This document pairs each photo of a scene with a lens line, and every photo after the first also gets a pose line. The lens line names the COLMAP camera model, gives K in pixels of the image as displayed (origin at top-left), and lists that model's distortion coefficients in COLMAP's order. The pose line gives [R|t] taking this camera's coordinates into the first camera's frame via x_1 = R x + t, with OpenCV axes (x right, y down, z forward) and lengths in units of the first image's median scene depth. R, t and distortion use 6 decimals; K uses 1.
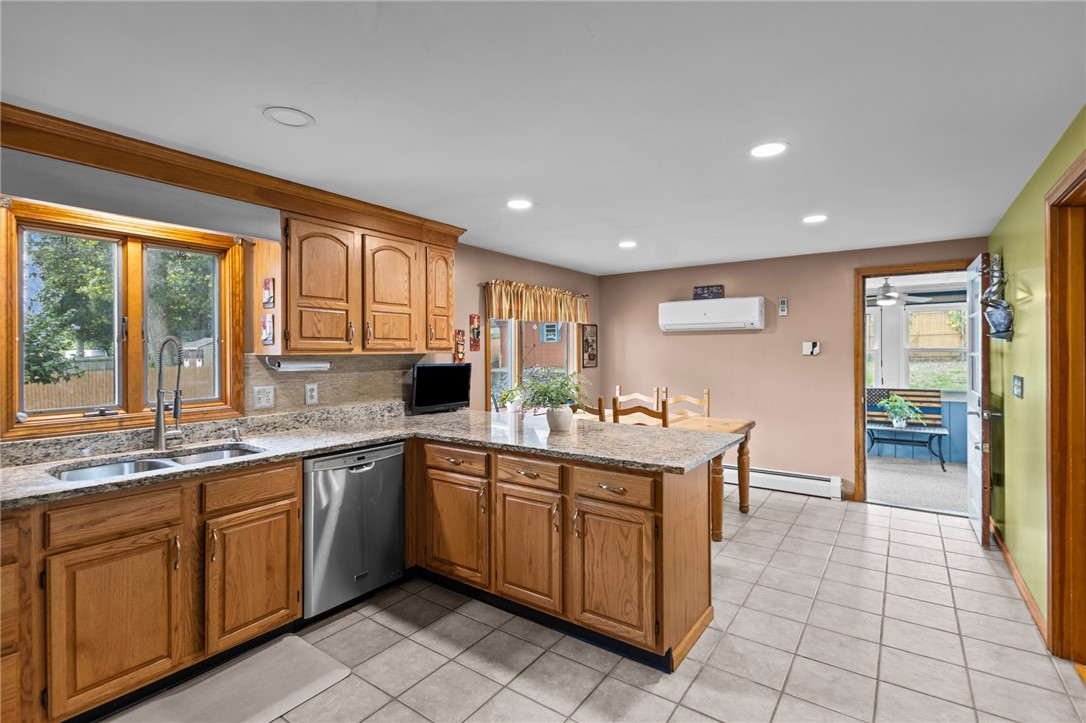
lens RADIAL K [[509.1, 0, 541.3], [0, 509.1, 345.8], [0, 0, 1]] dist [-0.000042, 0.000028]
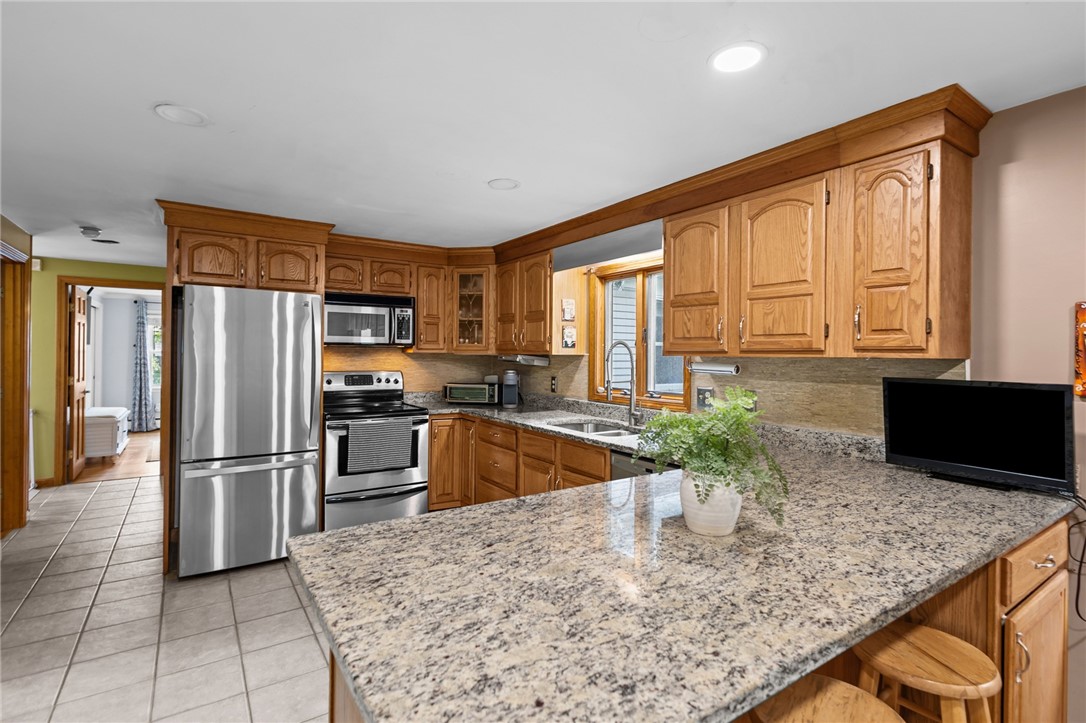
lens RADIAL K [[513.3, 0, 547.2], [0, 513.3, 359.5], [0, 0, 1]] dist [0.006349, -0.000034]
pose [[-0.336387, 0.009482, -0.941676, 0.358479], [0.002339, 0.999955, 0.009234, 0.009567], [0.941721, 0.000904, -0.336394, 0.725584]]
